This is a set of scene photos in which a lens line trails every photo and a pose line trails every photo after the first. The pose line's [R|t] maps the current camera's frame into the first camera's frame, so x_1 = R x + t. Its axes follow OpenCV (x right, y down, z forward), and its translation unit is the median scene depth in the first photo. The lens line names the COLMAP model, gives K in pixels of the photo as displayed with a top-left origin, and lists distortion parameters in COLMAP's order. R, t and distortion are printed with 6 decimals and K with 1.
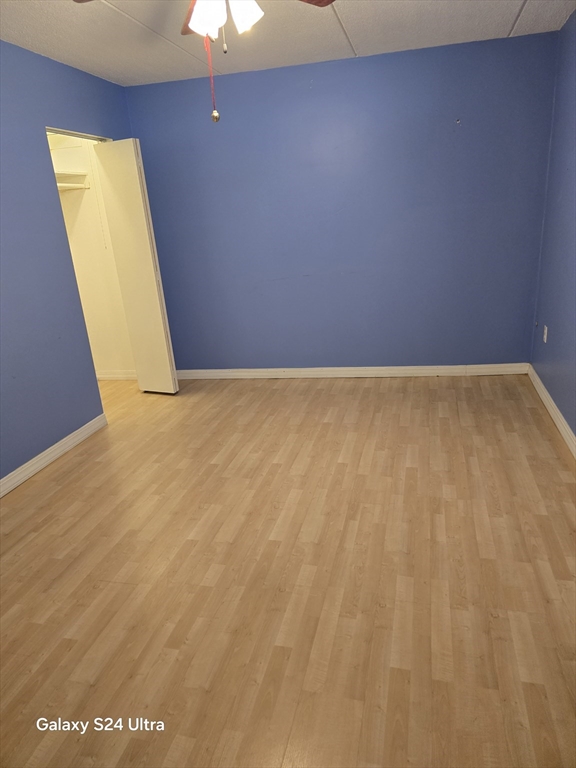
lens RADIAL K [[515.2, 0, 277.7], [0, 515.2, 394.5], [0, 0, 1]] dist [0.073563, -0.066415]
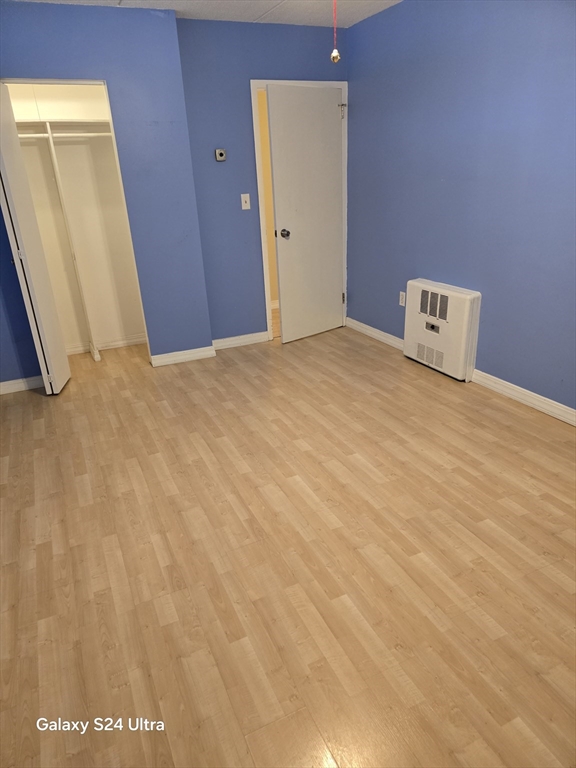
lens RADIAL K [[515.2, 0, 286.9], [0, 515.2, 402.4], [0, 0, 1]] dist [0.073563, -0.066415]
pose [[-0.759514, 0.363595, -0.539386, 0.489812], [-0.112642, 0.743157, 0.659568, -0.513678], [0.640664, 0.561709, -0.523482, 1.331959]]
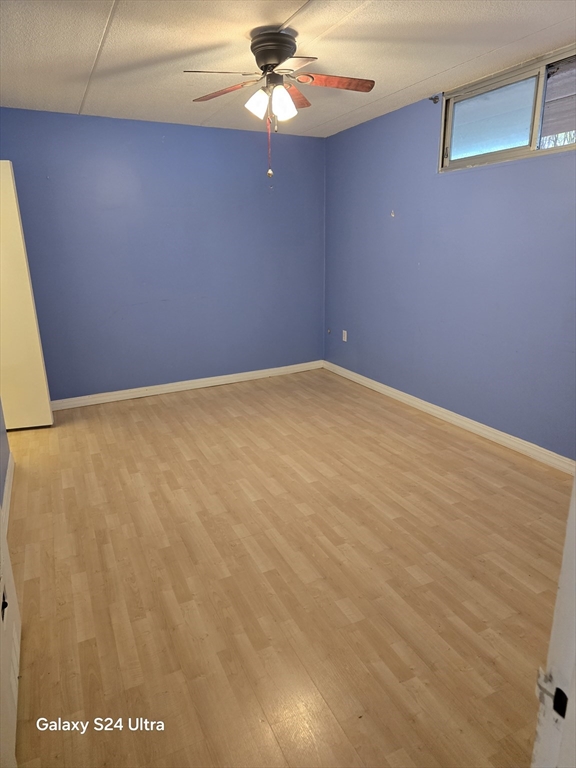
lens RADIAL K [[515.2, 0, 293.0], [0, 515.2, 380.3], [0, 0, 1]] dist [0.073563, -0.066415]
pose [[0.763212, -0.113759, 0.636055, -0.781066], [0.180120, 0.982817, -0.040350, 0.059251], [-0.620536, 0.145362, 0.770588, -0.037338]]
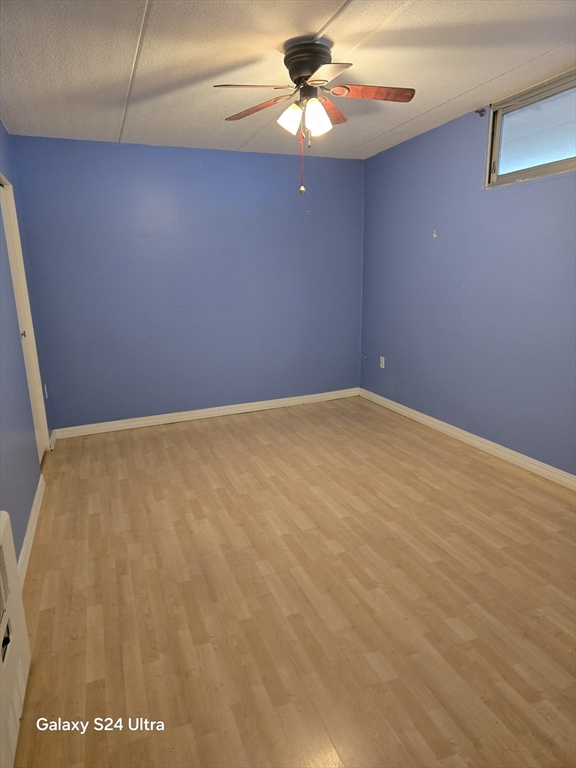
lens RADIAL K [[515.2, 0, 281.0], [0, 515.2, 391.3], [0, 0, 1]] dist [0.073563, -0.066415]
pose [[0.823210, -0.082249, 0.561748, -0.729837], [0.159237, 0.983184, -0.089400, 0.061996], [-0.544949, 0.163046, 0.822464, 0.000792]]
